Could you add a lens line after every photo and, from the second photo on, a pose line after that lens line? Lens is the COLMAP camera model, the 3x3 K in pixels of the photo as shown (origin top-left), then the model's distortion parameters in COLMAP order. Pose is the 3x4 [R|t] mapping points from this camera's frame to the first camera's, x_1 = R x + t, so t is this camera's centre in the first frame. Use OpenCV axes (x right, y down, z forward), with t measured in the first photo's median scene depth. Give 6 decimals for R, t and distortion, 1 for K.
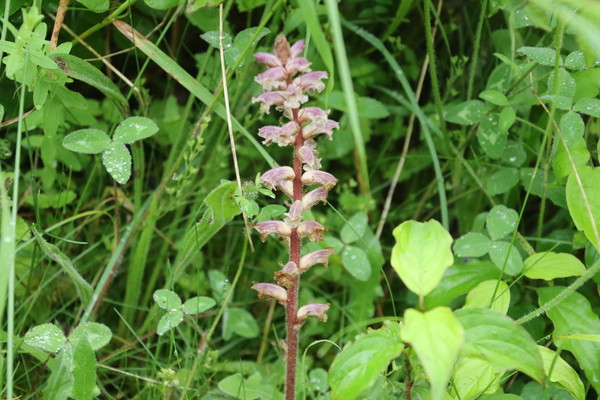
lens RADIAL K [[1613.3, 0, 299.8], [0, 1613.3, 196.5], [0, 0, 1]] dist [0.694793, 0.000000]
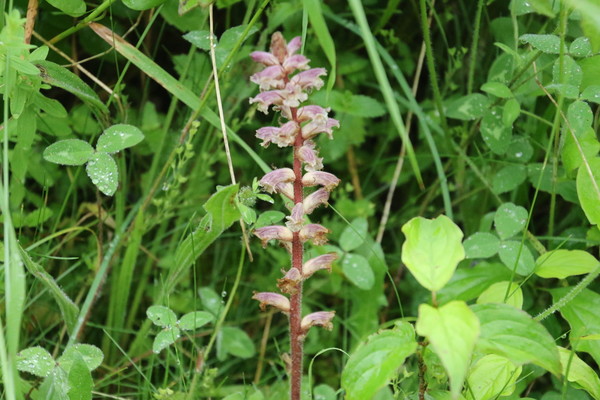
lens RADIAL K [[2008.3, 0, 300.3], [0, 2008.3, 203.1], [0, 0, 1]] dist [1.017207, 0.000000]
pose [[0.998882, -0.040261, 0.024790, -0.026362], [0.040598, 0.999088, -0.013249, 0.015913], [-0.024234, 0.014241, 0.999605, -0.172155]]
